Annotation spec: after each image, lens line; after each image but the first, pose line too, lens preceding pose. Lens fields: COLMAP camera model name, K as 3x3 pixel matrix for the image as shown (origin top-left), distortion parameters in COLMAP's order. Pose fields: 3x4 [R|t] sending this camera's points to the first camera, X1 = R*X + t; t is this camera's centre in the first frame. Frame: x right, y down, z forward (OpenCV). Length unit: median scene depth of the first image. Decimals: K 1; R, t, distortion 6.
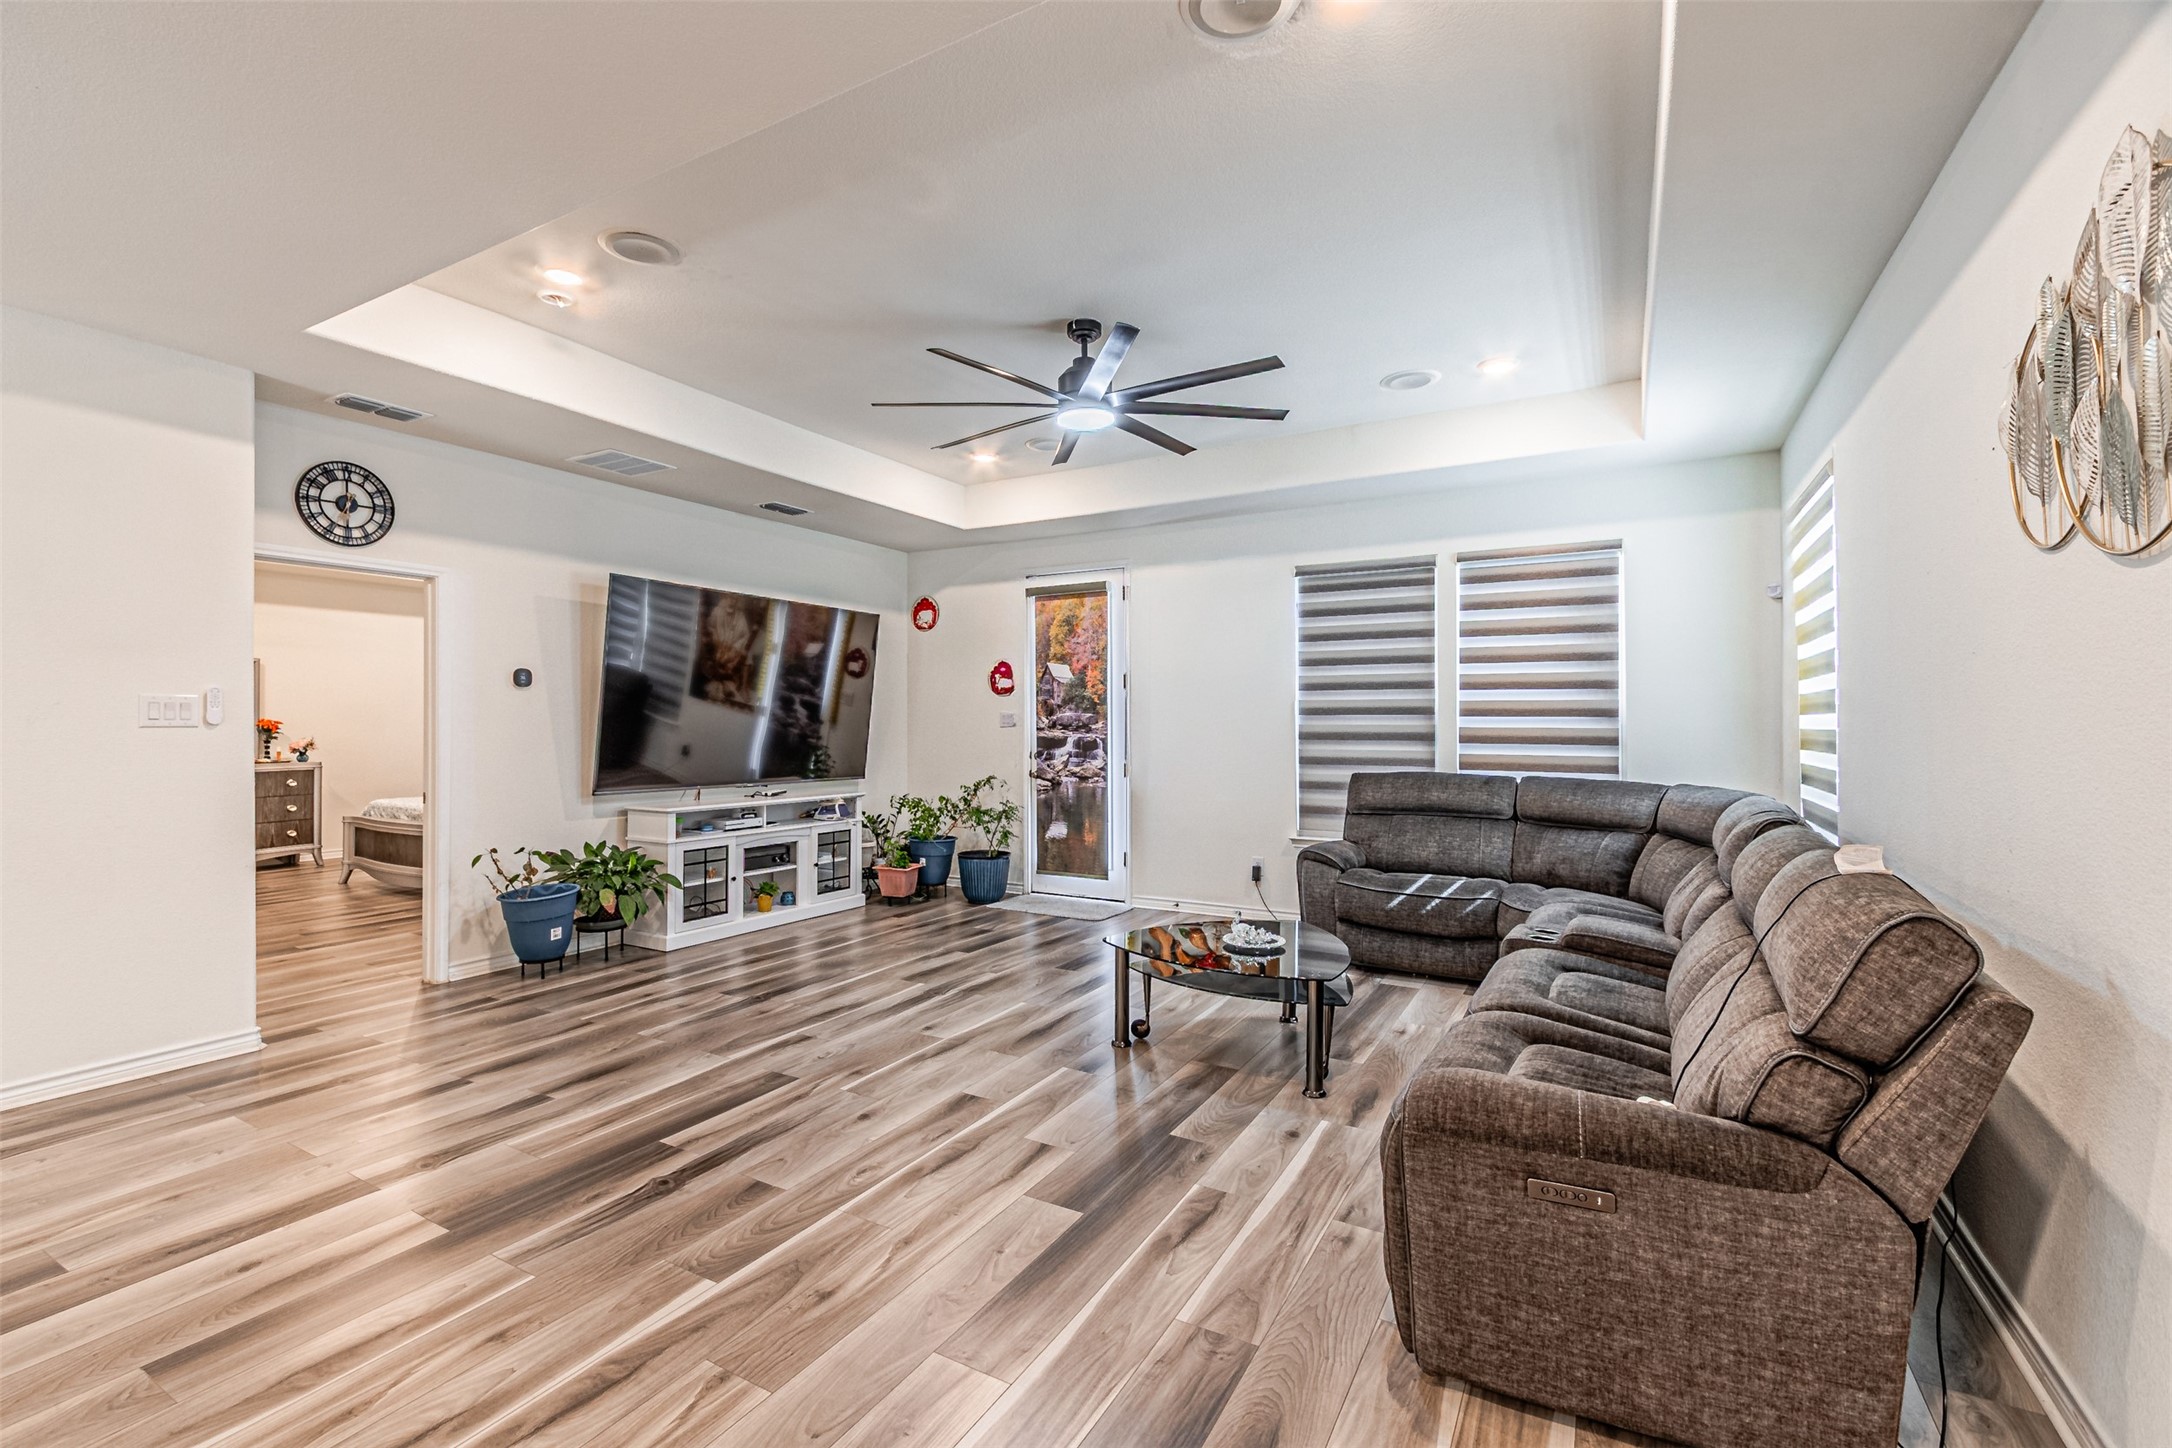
lens RADIAL K [[953.3, 0, 1109.4], [0, 953.3, 712.3], [0, 0, 1]] dist [0.009004, -0.003703]
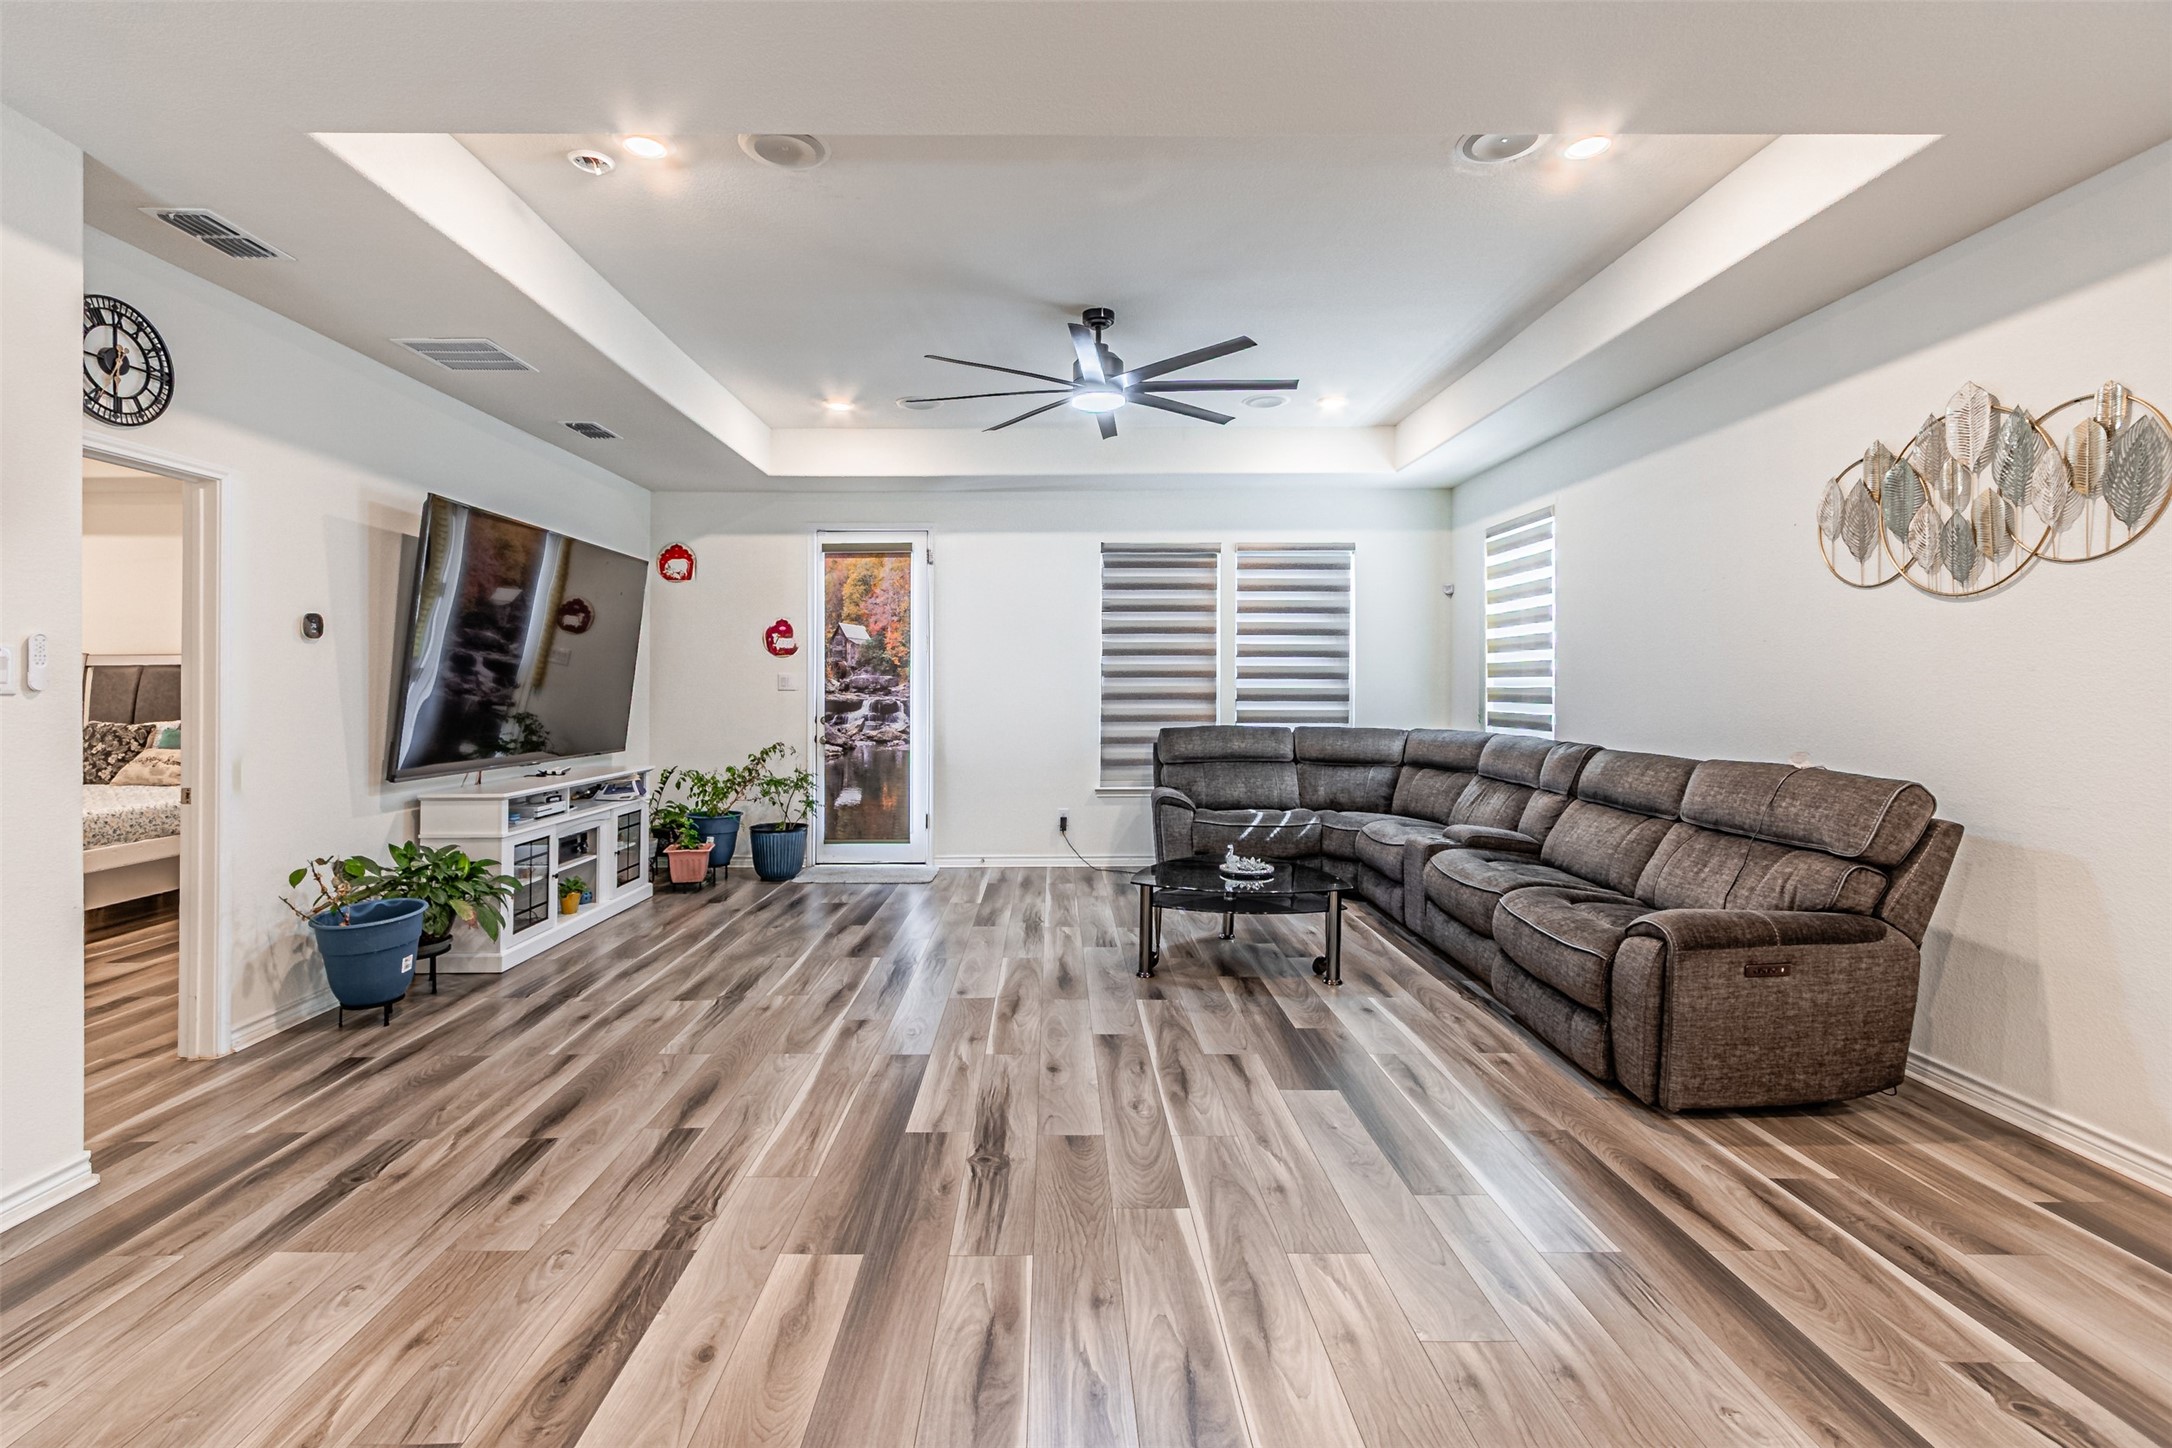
lens RADIAL K [[953.3, 0, 1101.0], [0, 953.3, 673.5], [0, 0, 1]] dist [0.009004, -0.003703]
pose [[0.861161, 0.003517, 0.508321, -0.442689], [-0.002489, 0.999993, -0.002703, 0.001384], [-0.508327, 0.001062, 0.861164, 0.056053]]
